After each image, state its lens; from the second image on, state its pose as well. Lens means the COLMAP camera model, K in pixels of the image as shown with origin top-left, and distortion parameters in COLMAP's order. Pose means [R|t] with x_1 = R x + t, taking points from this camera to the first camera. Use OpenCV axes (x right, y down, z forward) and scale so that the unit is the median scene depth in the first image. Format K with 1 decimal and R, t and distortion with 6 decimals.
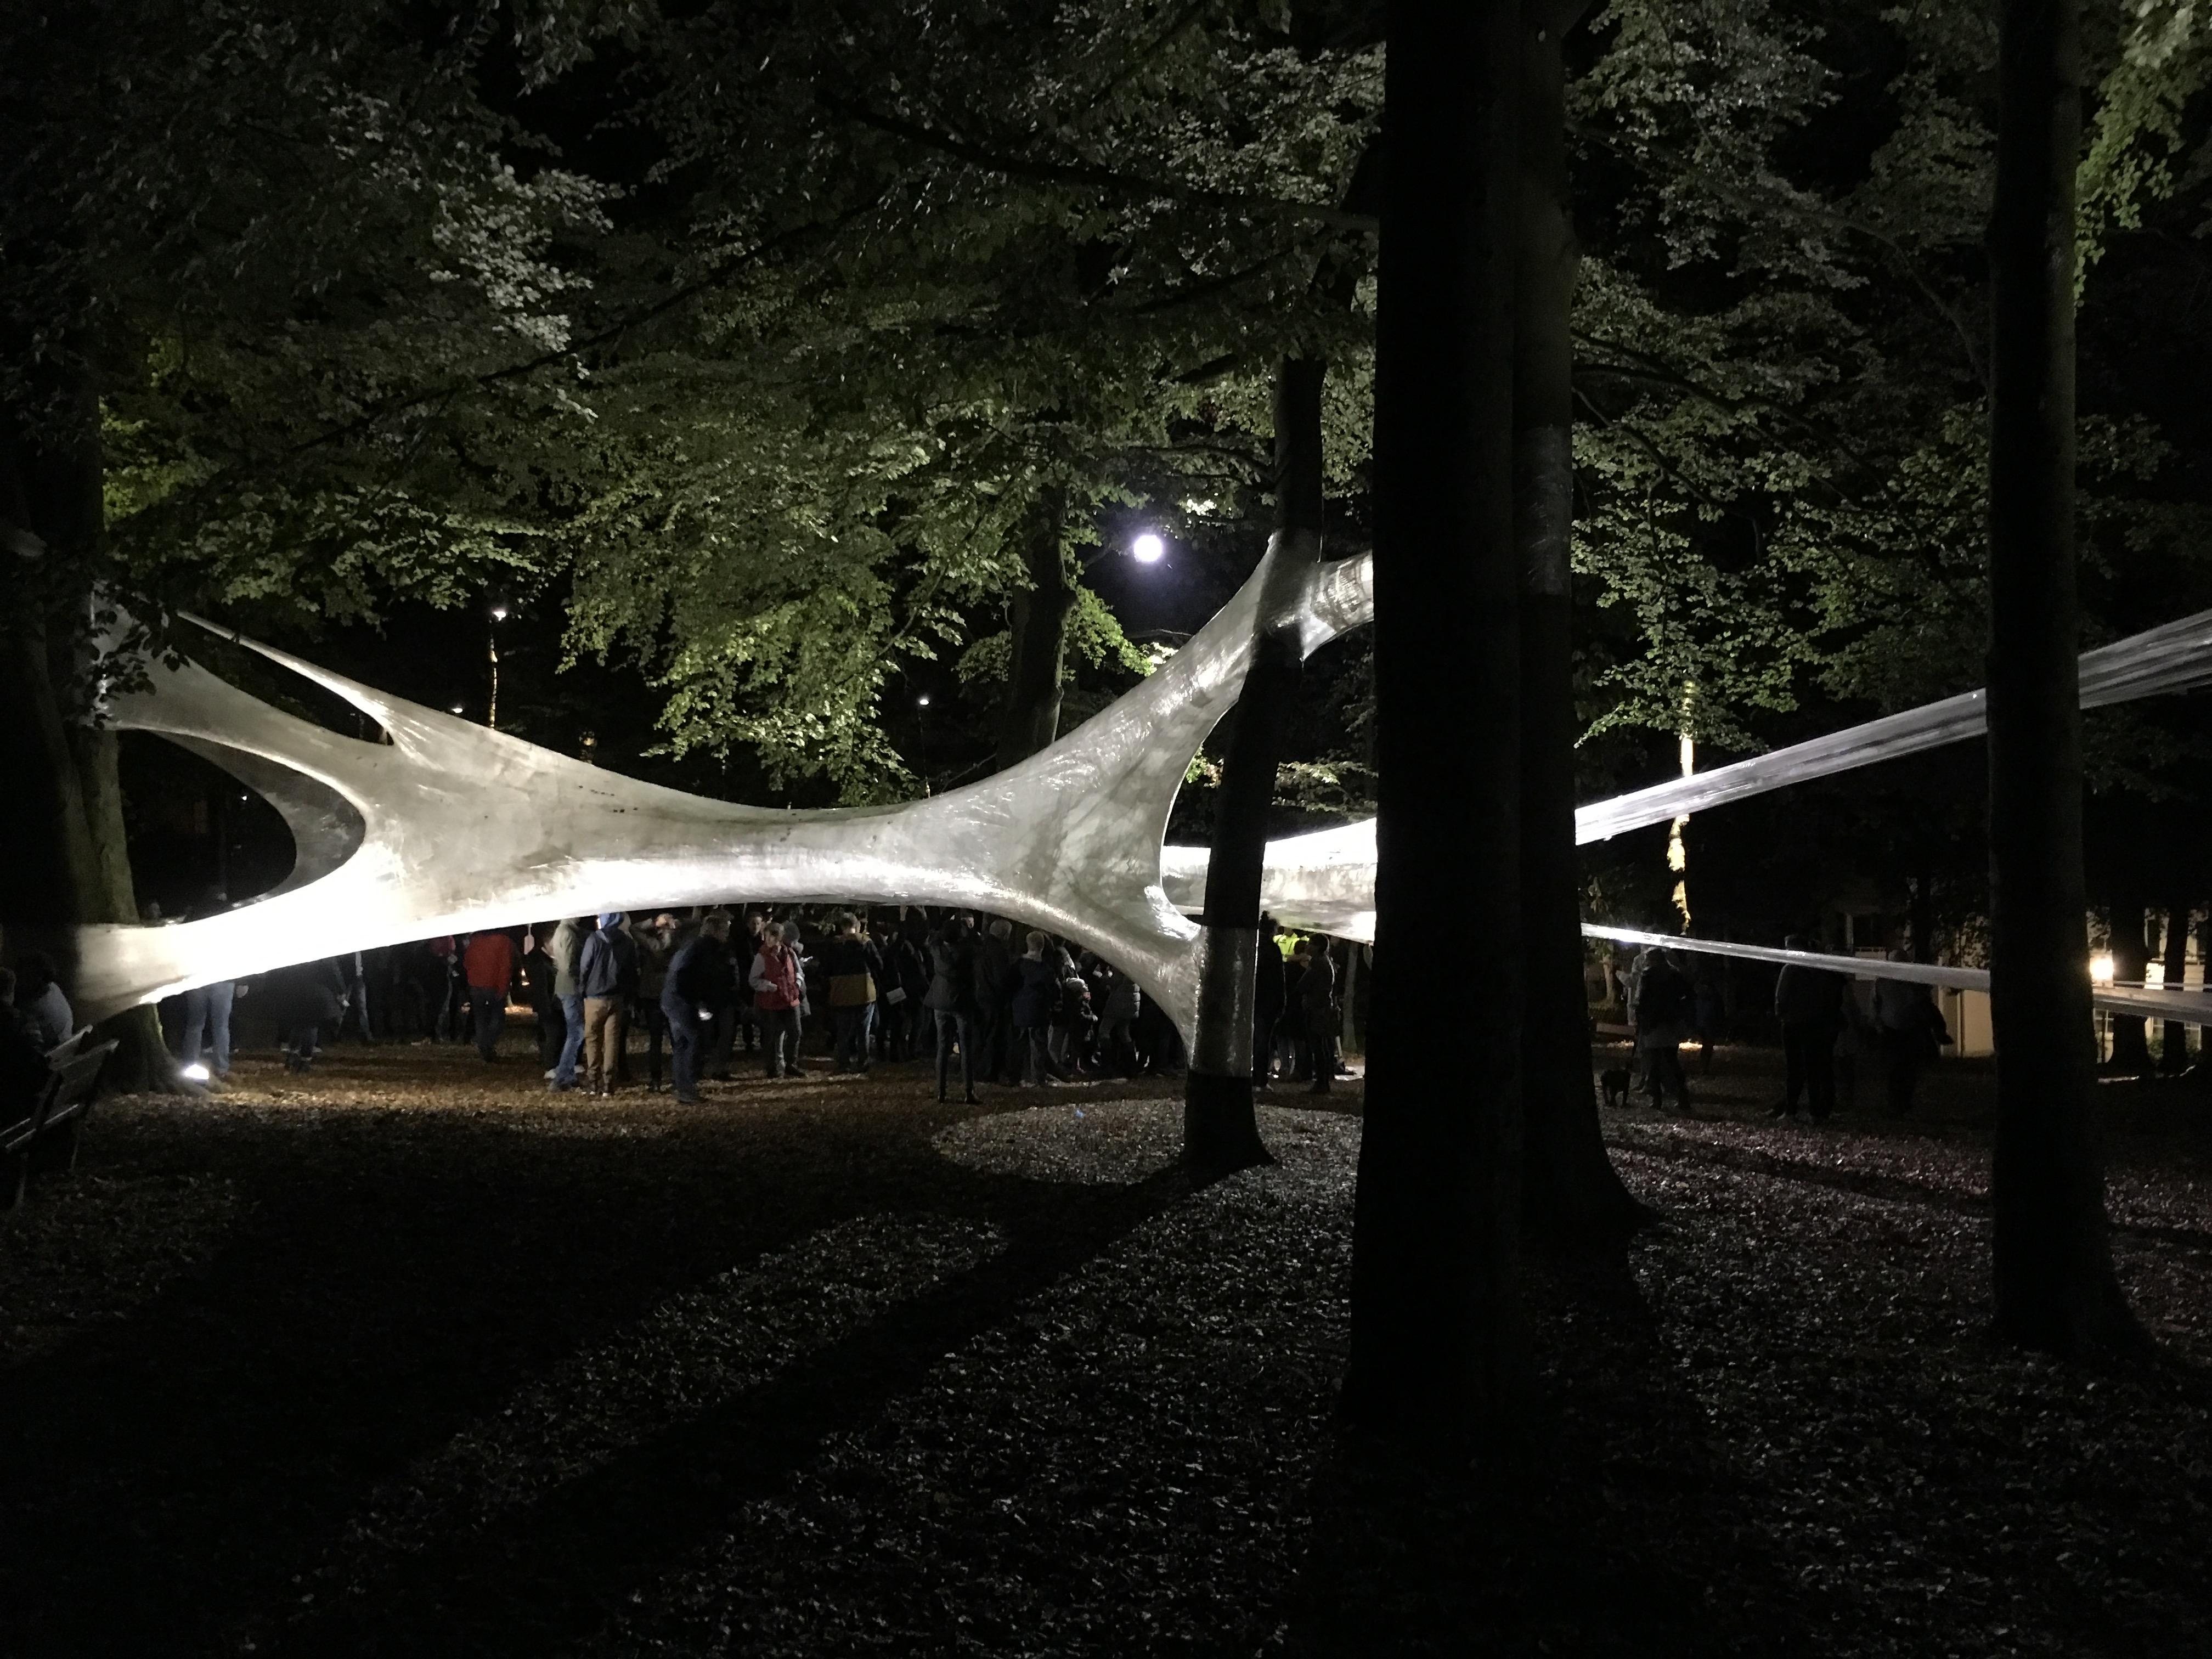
lens RADIAL K [[1859.5, 0, 1112.7], [0, 1859.5, 835.0], [0, 0, 1]] dist [-0.001733, -0.015744]
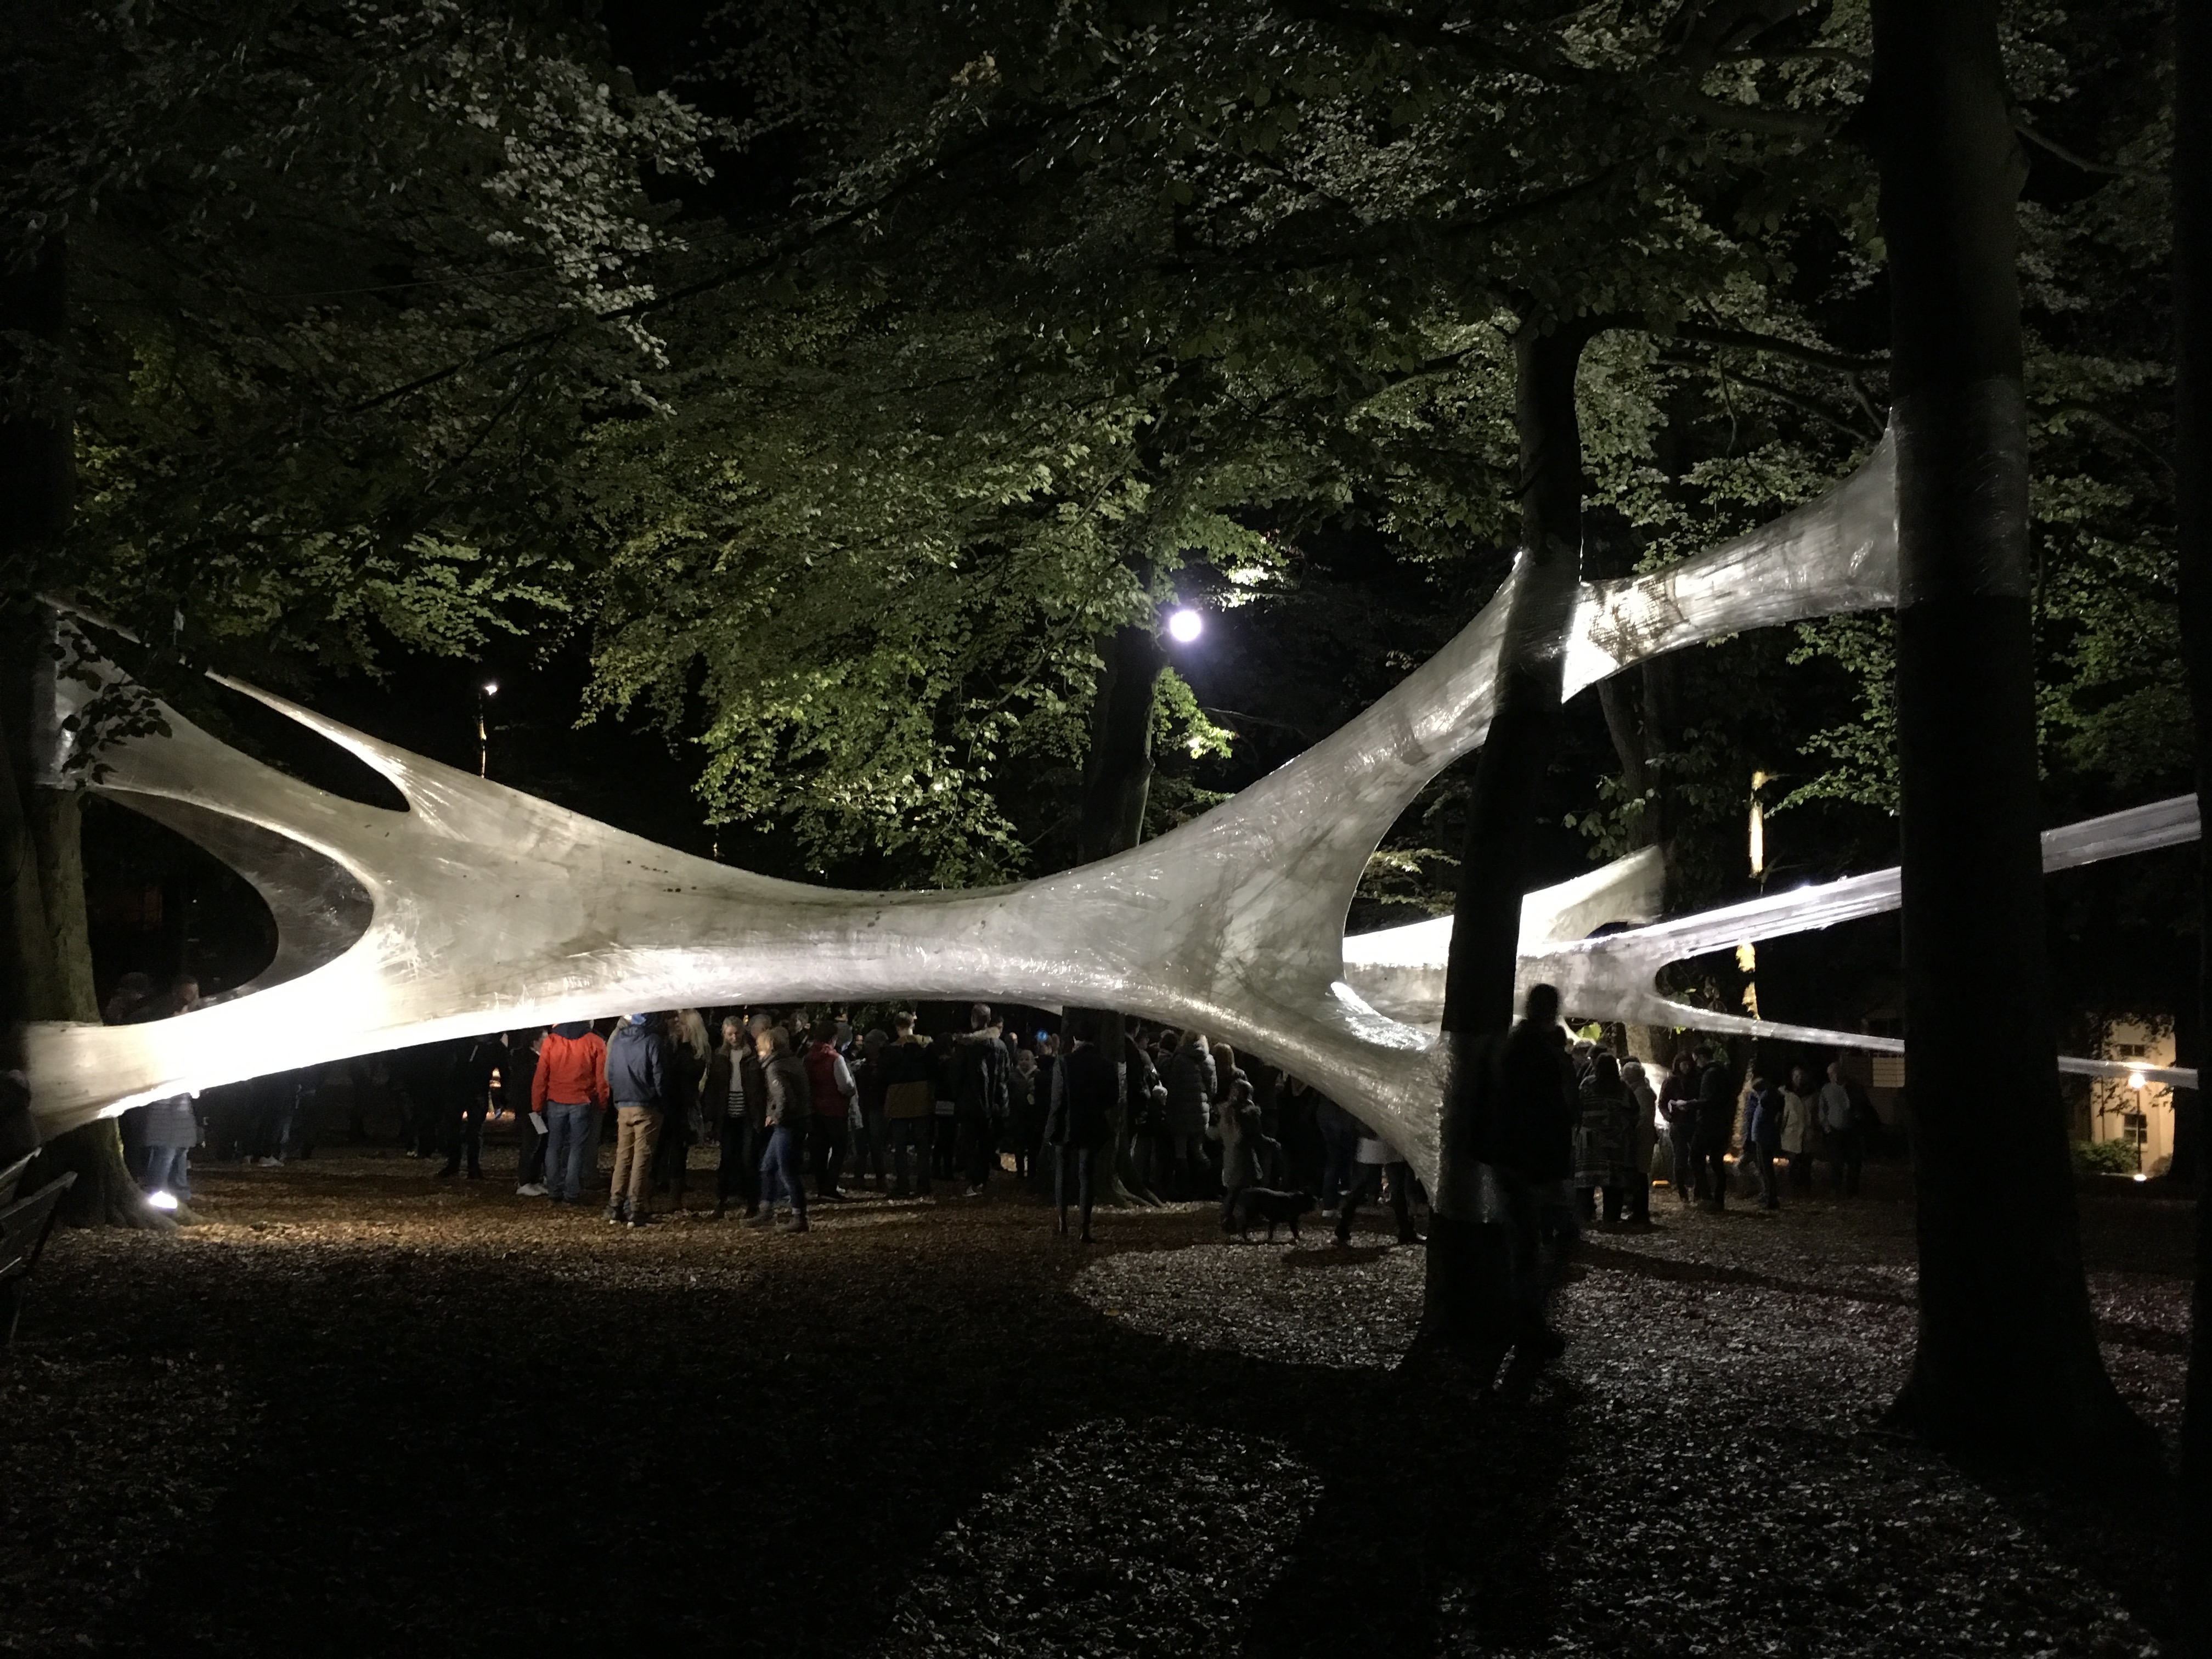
lens RADIAL K [[1859.5, 0, 1100.2], [0, 1859.5, 826.7], [0, 0, 1]] dist [-0.001733, -0.015744]
pose [[0.999831, 0.006520, 0.017183, -0.087581], [-0.005527, 0.998346, -0.057220, 0.005743], [-0.017528, 0.057115, 0.998214, 0.150588]]
